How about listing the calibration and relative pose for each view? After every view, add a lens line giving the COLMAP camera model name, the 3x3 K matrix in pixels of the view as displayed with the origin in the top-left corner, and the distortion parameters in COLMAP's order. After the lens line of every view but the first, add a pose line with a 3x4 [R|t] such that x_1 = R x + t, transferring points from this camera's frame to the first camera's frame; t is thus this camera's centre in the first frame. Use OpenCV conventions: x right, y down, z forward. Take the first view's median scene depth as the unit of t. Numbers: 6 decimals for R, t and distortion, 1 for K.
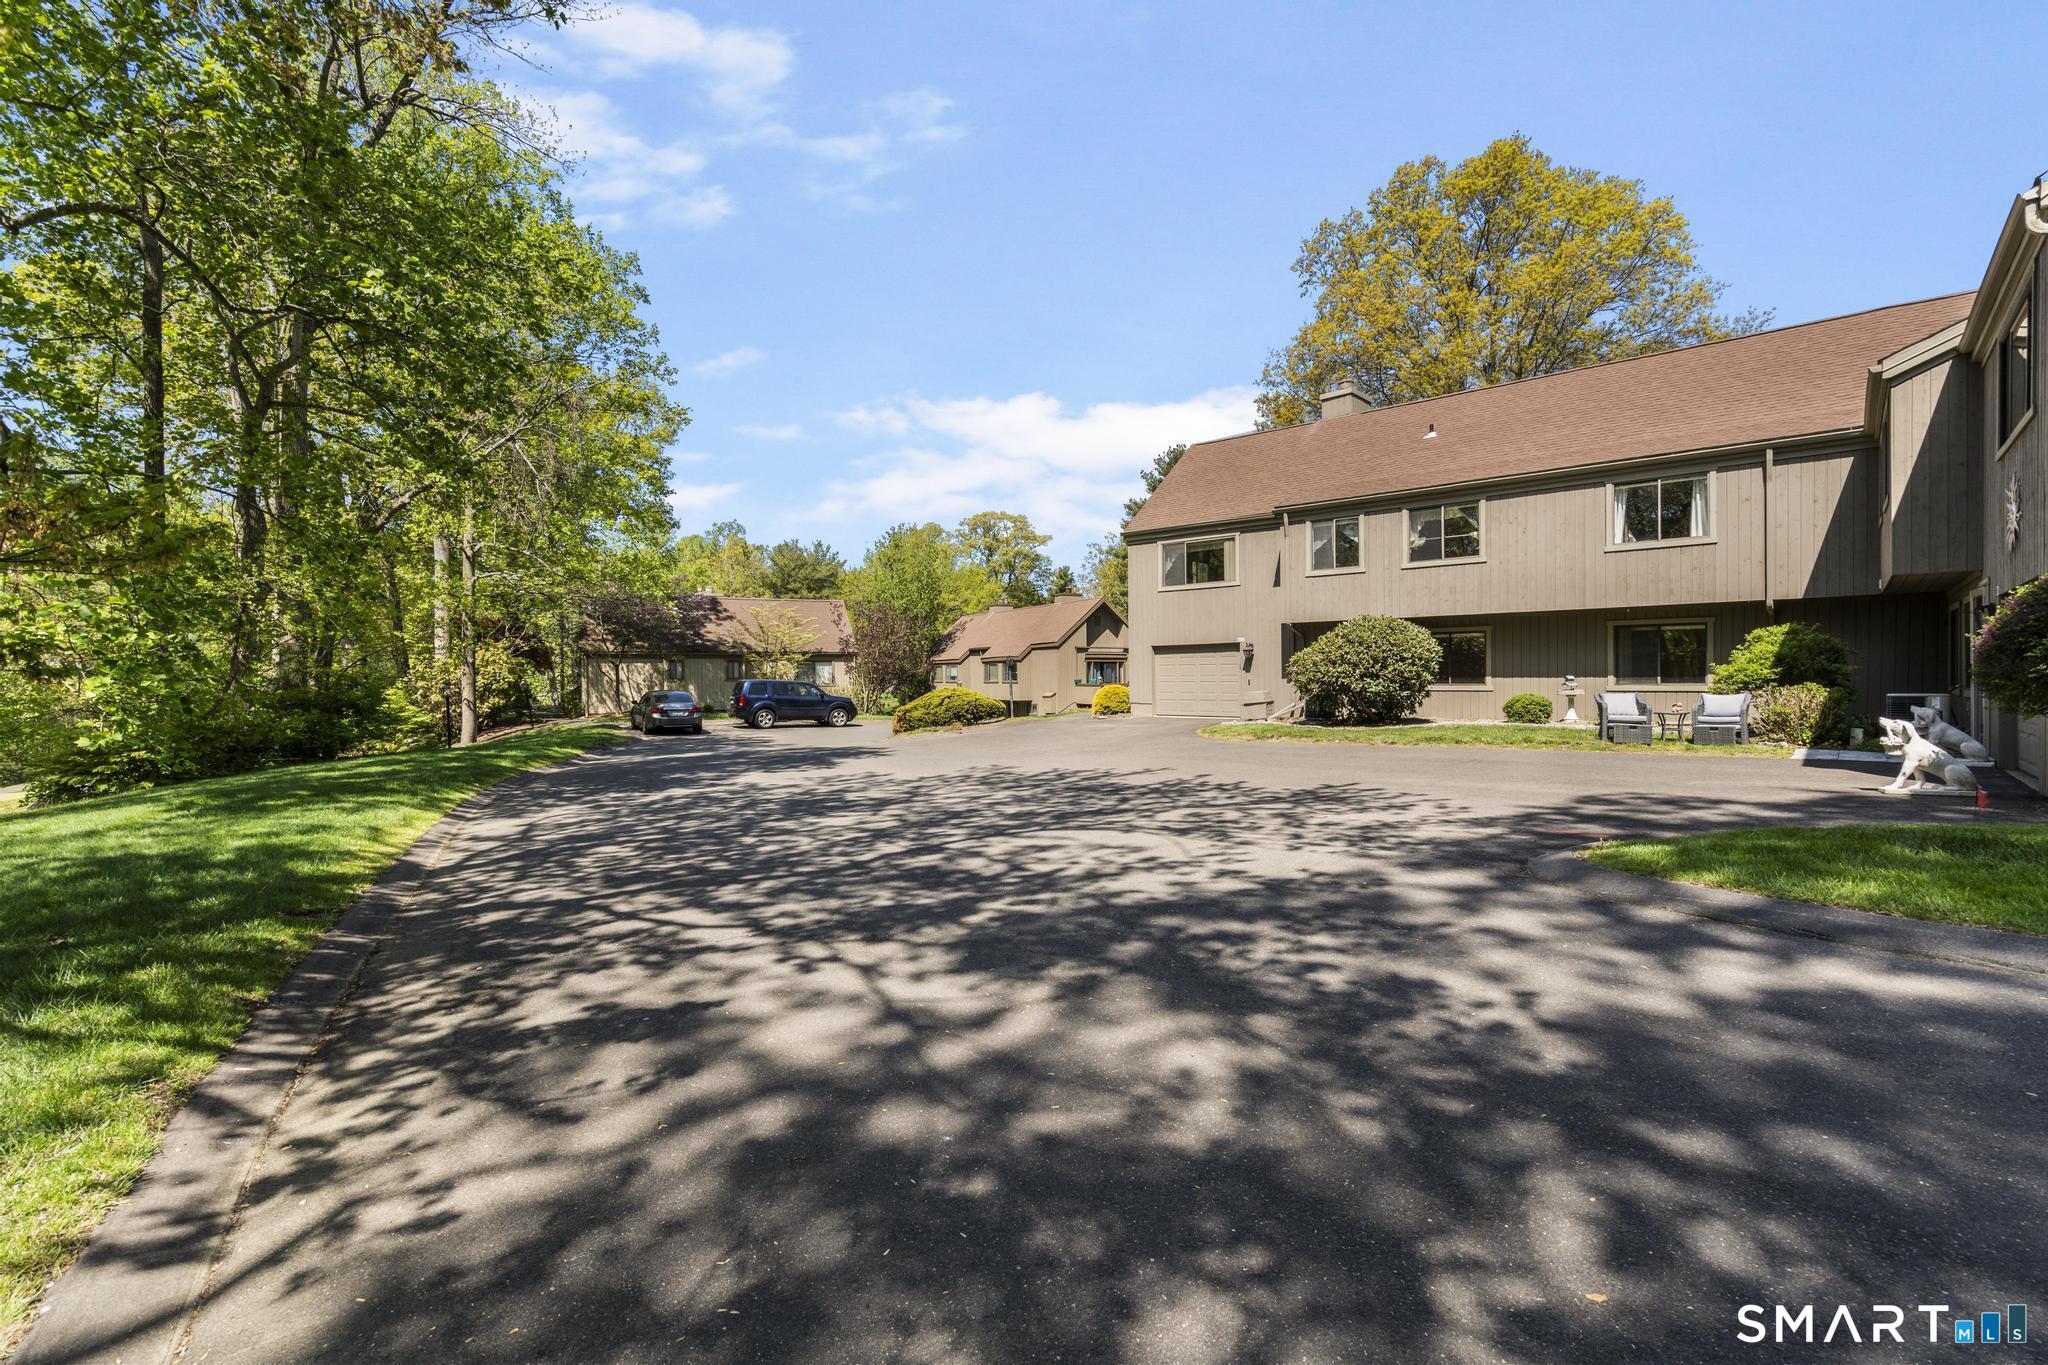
lens RADIAL K [[927.4, 0, 1024.0], [0, 927.4, 682.5], [0, 0, 1]] dist [-0.000710, -0.000038]
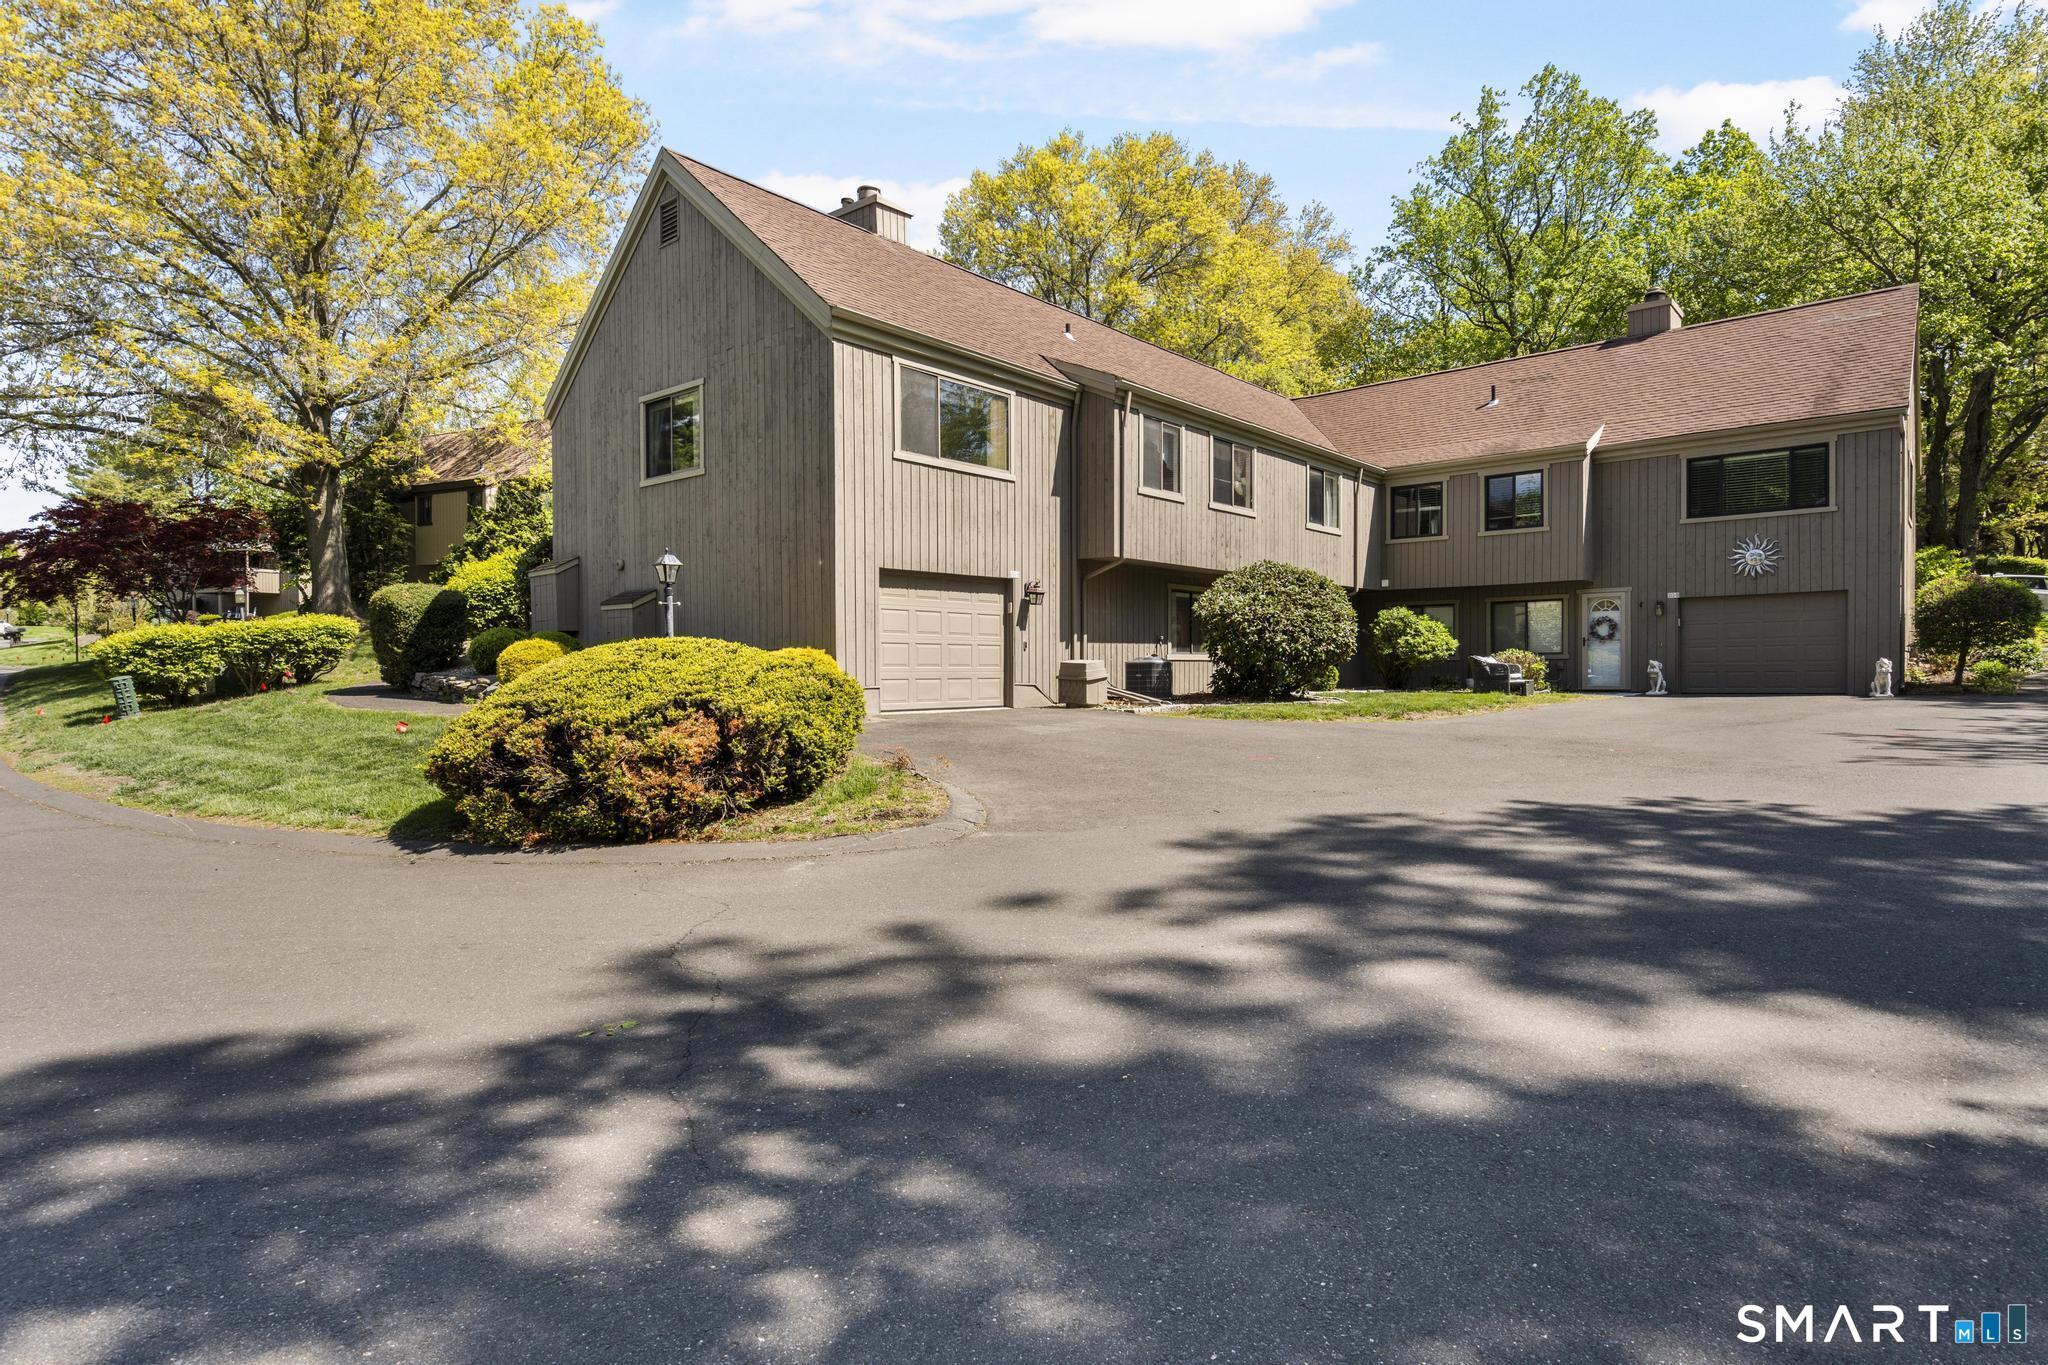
lens RADIAL K [[1089.2, 0, 1024.0], [0, 1089.2, 682.5], [0, 0, 1]] dist [0.000725, 0.000045]
pose [[0.000886, -0.006842, 0.999976, -0.481777], [0.005391, 0.999962, 0.006837, 0.018713], [-0.999985, 0.005384, 0.000923, 1.038037]]
